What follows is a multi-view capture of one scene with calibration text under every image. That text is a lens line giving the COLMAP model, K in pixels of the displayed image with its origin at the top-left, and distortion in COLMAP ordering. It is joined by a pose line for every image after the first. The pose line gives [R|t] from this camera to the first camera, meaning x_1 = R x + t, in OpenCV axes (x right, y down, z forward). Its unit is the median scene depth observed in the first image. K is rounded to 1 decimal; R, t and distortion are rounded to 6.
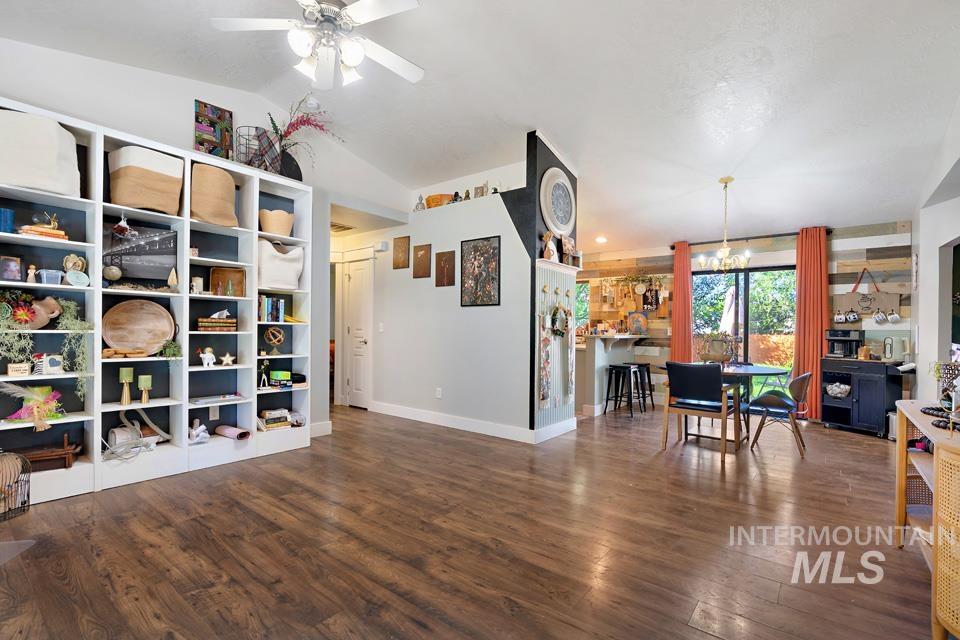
lens RADIAL K [[437.2, 0, 482.1], [0, 437.2, 335.2], [0, 0, 1]] dist [-0.002756, 0.000430]
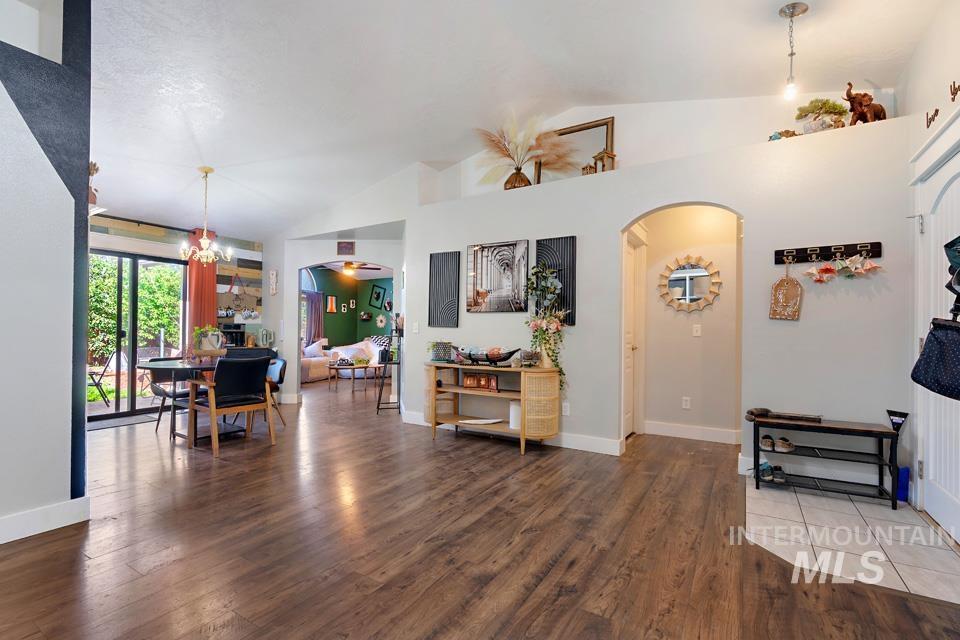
lens RADIAL K [[437.2, 0, 483.1], [0, 437.2, 326.6], [0, 0, 1]] dist [-0.002756, 0.000430]
pose [[-0.125749, -0.006199, 0.992043, -0.646117], [0.002721, 0.999975, 0.006593, -0.014024], [-0.992058, 0.003528, -0.125729, 0.673973]]
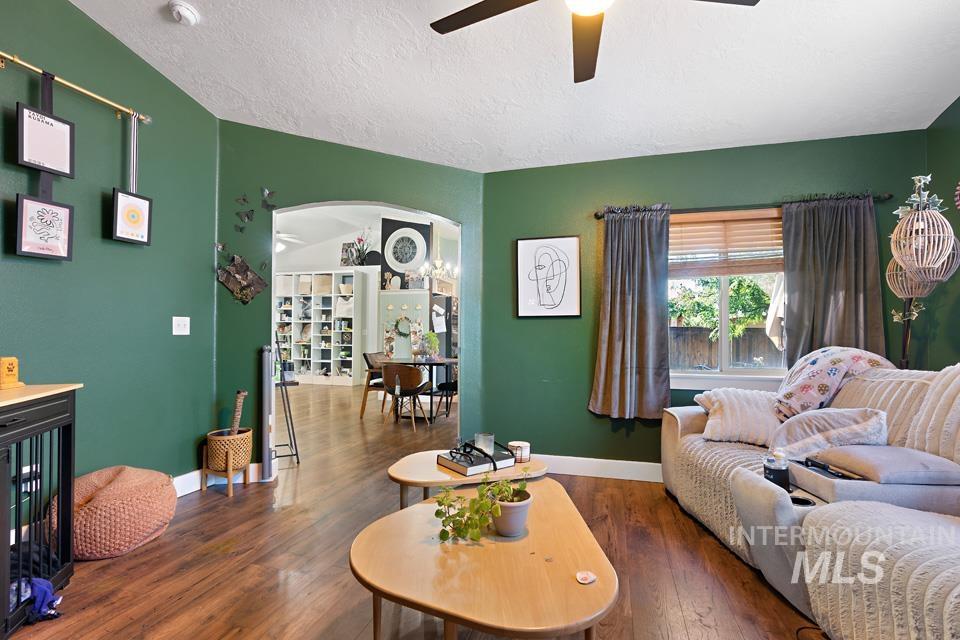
lens RADIAL K [[437.2, 0, 477.8], [0, 437.2, 336.6], [0, 0, 1]] dist [-0.002756, 0.000430]
pose [[0.394202, -0.006544, -0.919001, 2.157153], [-0.013959, 0.999817, -0.013108, 0.025389], [0.918918, 0.017995, 0.394038, 0.795076]]
